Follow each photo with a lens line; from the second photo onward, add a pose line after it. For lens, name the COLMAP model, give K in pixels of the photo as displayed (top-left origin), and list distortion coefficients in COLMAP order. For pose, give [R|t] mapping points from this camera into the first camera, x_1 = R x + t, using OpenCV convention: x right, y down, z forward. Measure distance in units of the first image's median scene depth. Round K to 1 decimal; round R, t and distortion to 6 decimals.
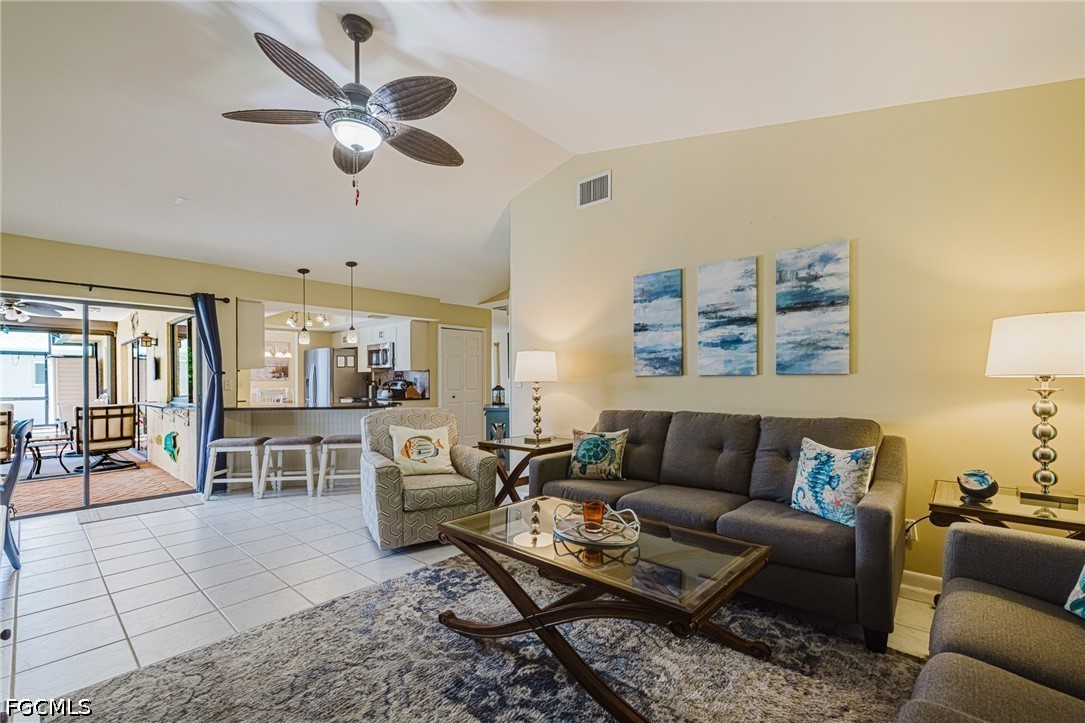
lens RADIAL K [[459.7, 0, 542.5], [0, 459.7, 361.5], [0, 0, 1]] dist [0.000013, 0.000005]
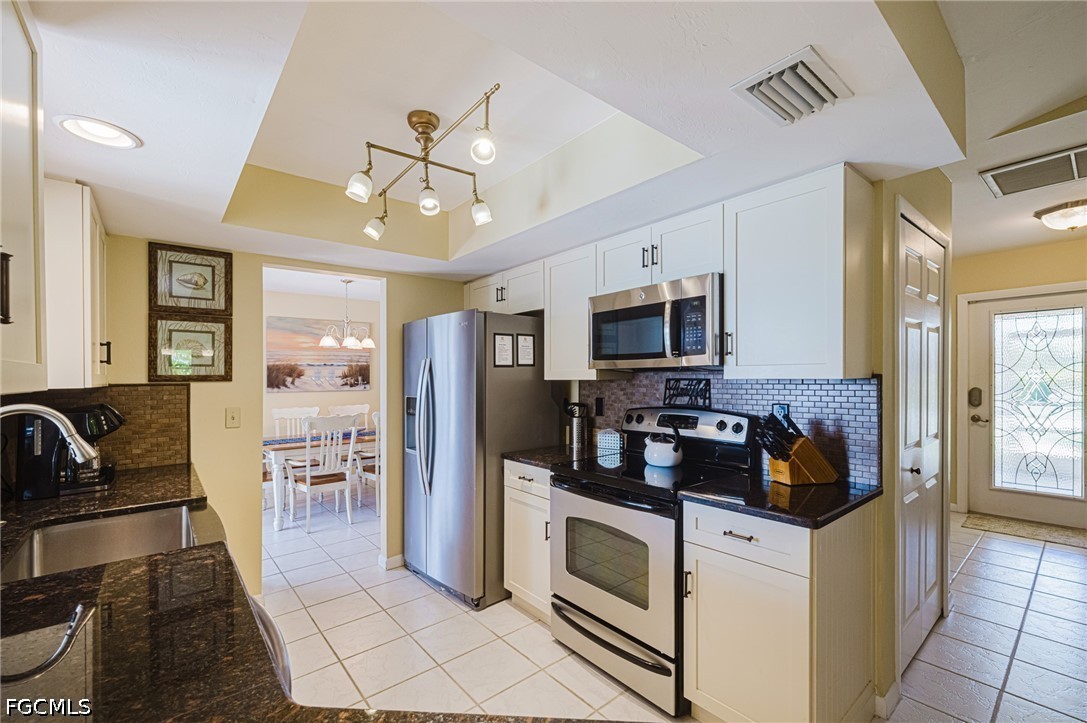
lens RADIAL K [[460.5, 0, 543.5], [0, 460.5, 361.5], [0, 0, 1]] dist [0.000013, 0.000005]
pose [[0.987581, -0.011706, -0.156675, -0.348221], [0.013269, 0.999872, 0.008932, 0.005675], [0.156550, -0.010900, 0.987610, 0.651079]]
